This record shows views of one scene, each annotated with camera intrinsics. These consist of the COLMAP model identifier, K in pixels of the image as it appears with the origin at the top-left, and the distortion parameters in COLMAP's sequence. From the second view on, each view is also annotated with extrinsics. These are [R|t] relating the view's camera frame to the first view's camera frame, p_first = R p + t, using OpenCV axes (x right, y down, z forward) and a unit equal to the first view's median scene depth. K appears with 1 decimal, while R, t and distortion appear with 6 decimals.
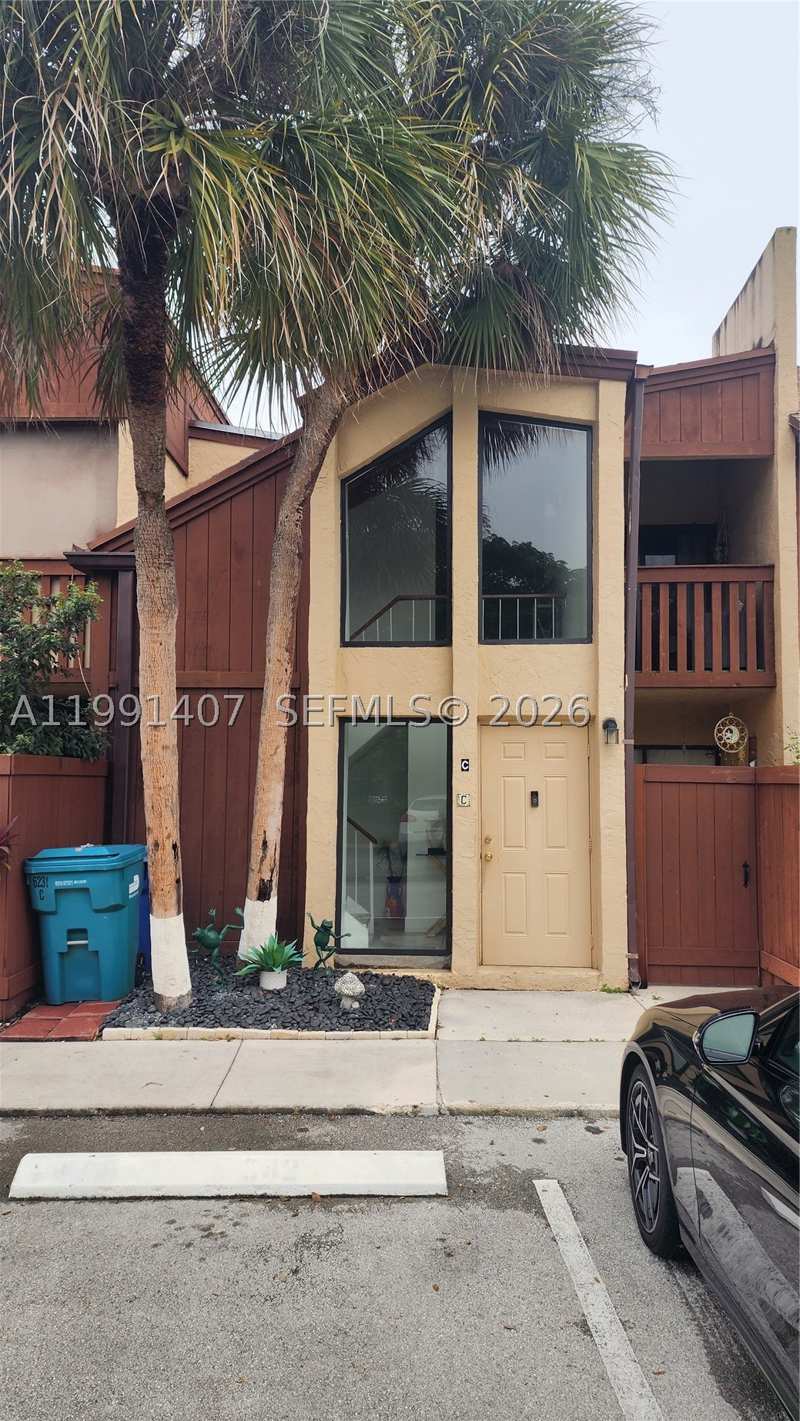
lens RADIAL K [[948.5, 0, 400.4], [0, 948.5, 716.6], [0, 0, 1]] dist [0.100654, -0.118242]
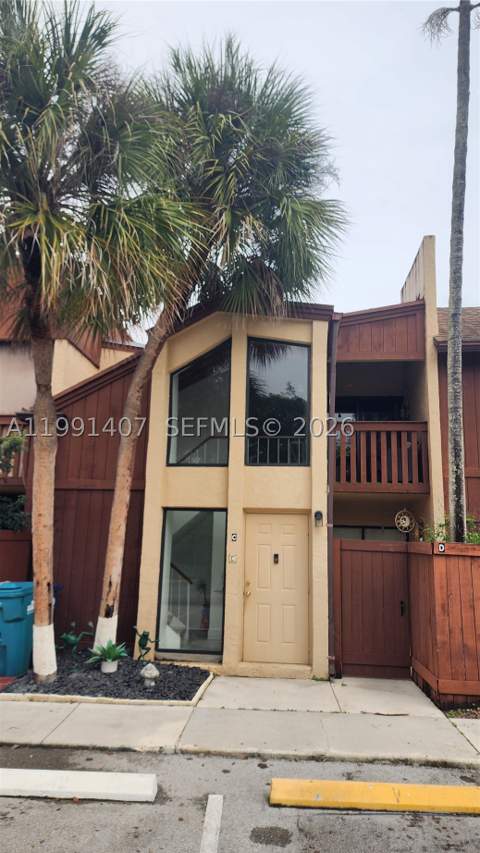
lens RADIAL K [[574.6, 0, 237.5], [0, 574.6, 427.7], [0, 0, 1]] dist [0.067254, -0.065193]
pose [[0.998430, 0.008591, -0.055343, 0.136247], [-0.015446, 0.992080, -0.124652, -0.016685], [0.053833, 0.125311, 0.990656, -0.050203]]
